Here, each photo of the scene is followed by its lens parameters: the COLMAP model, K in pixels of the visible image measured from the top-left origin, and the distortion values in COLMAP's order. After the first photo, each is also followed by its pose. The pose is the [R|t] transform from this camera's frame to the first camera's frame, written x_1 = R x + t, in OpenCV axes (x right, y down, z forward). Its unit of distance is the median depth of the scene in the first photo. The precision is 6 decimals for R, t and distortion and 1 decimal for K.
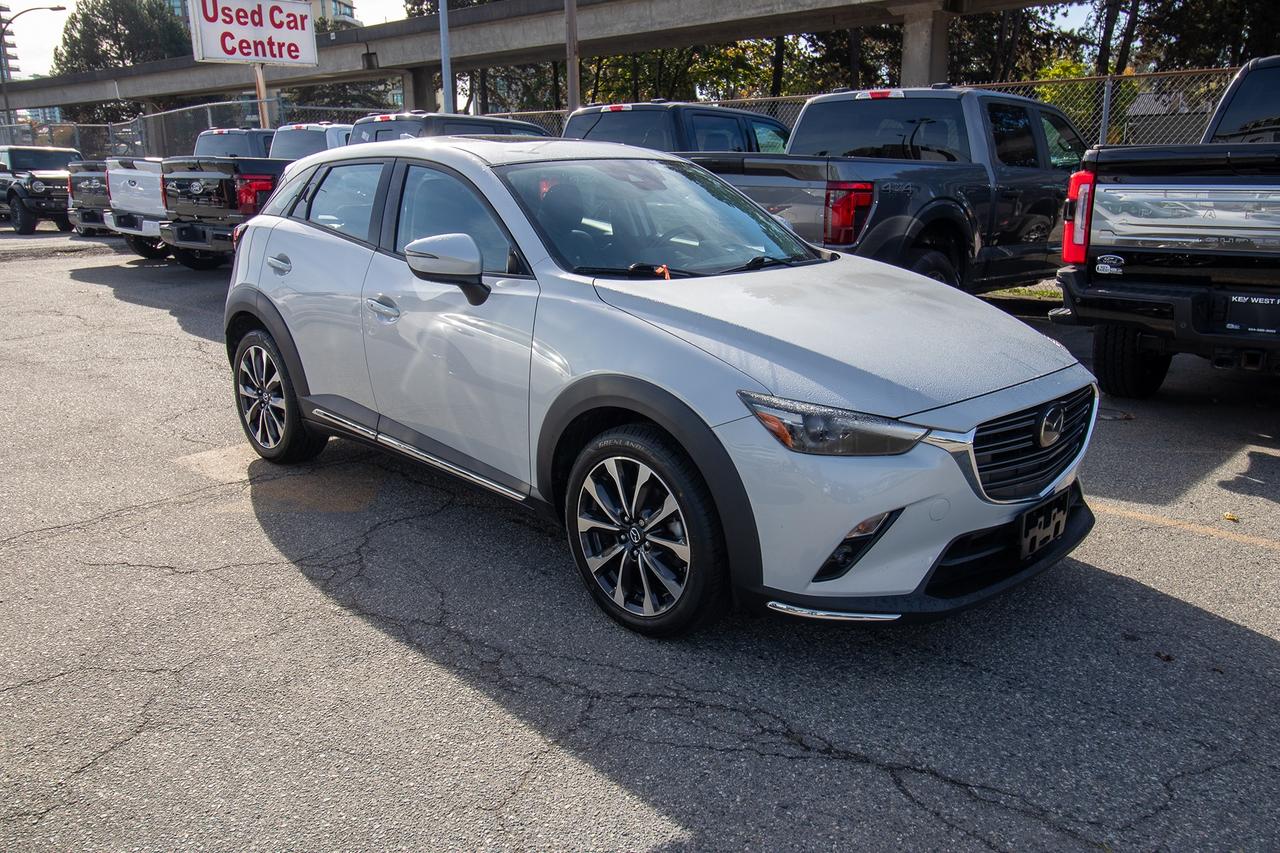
lens RADIAL K [[1012.6, 0, 646.4], [0, 1012.6, 436.1], [0, 0, 1]] dist [0.014634, -0.003461]
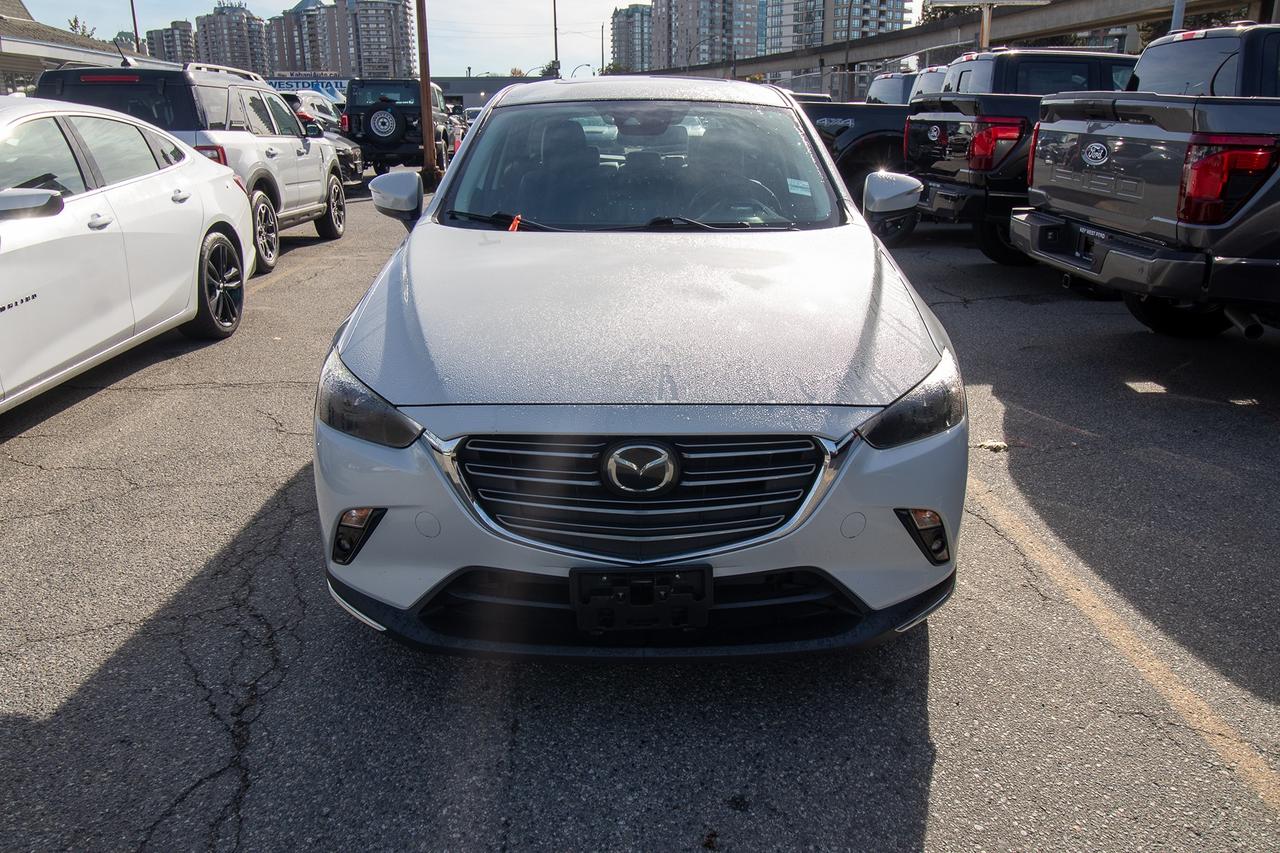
lens RADIAL K [[1012.6, 0, 646.4], [0, 1012.6, 436.1], [0, 0, 1]] dist [0.014634, -0.003461]
pose [[0.709903, 0.221735, -0.668484, 0.843692], [-0.188049, 0.974365, 0.123494, -0.118975], [0.678731, 0.038039, 0.733401, 0.445078]]
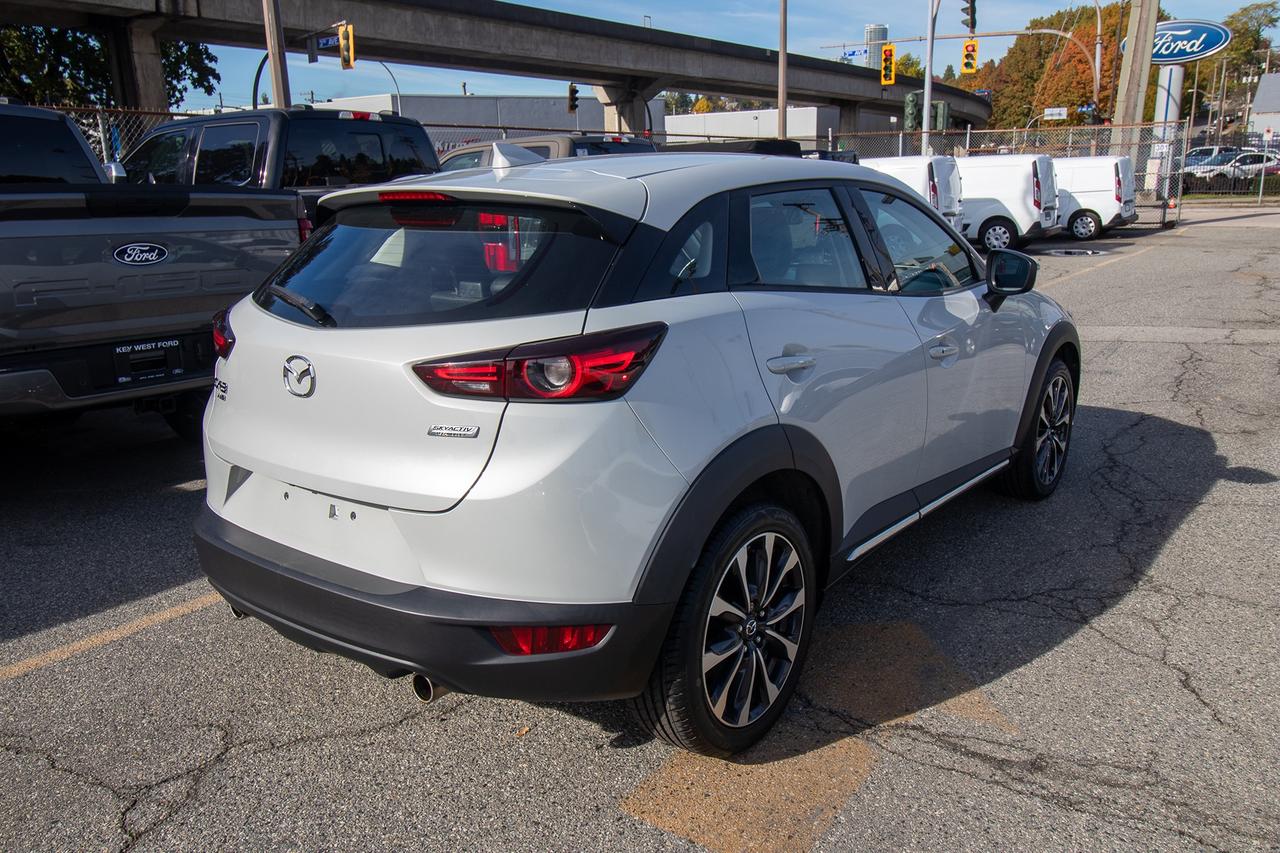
lens RADIAL K [[966.0, 0, 710.2], [0, 966.0, 402.0], [0, 0, 1]] dist [0.050931, 0.000635]
pose [[-0.178135, -0.183316, 0.966780, -1.239042], [0.289370, 0.929292, 0.229526, -0.385332], [-0.940496, 0.320644, -0.112493, 1.573166]]
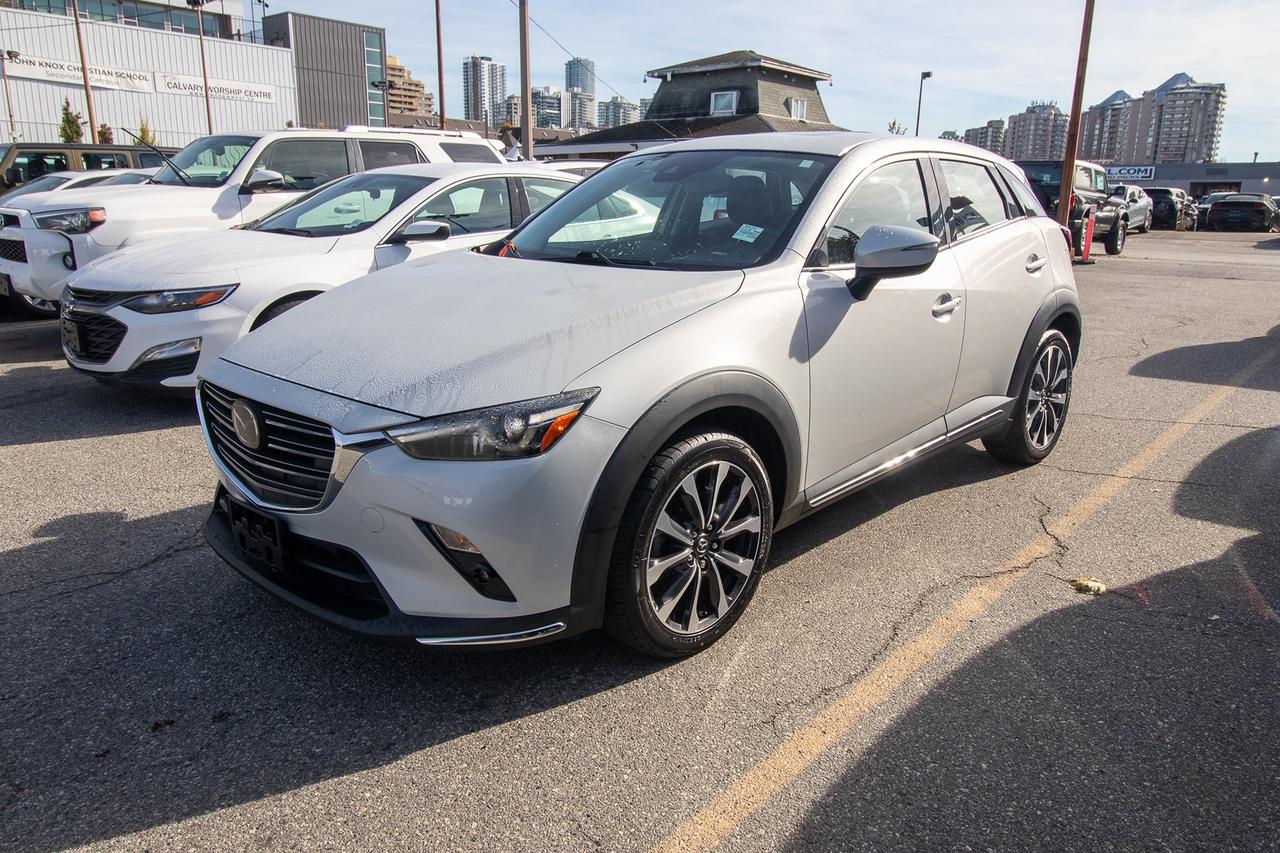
lens RADIAL K [[914.6, 0, 640.0], [0, 914.6, 426.5], [0, 0, 1]] dist [0.013306, -0.008932]
pose [[0.028287, 0.255875, -0.966296, 1.141960], [-0.273082, 0.931888, 0.238769, -0.284946], [0.961575, 0.257124, 0.096235, 1.198778]]
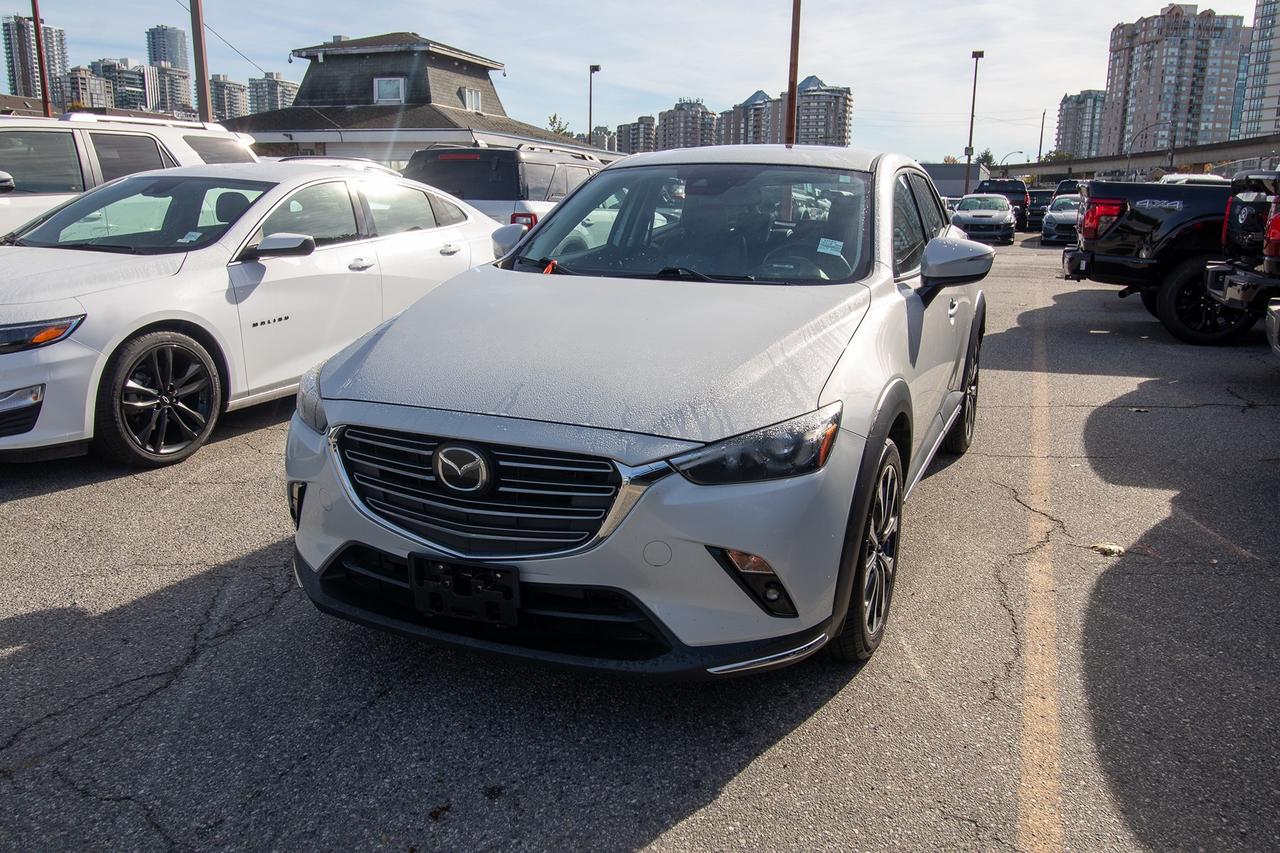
lens RADIAL K [[1017.4, 0, 643.0], [0, 1017.4, 431.3], [0, 0, 1]] dist [0.016821, -0.006087]
pose [[0.373012, 0.222932, -0.900646, 1.130385], [-0.258742, 0.957190, 0.129768, -0.175813], [0.891019, 0.184631, 0.414725, 0.747577]]
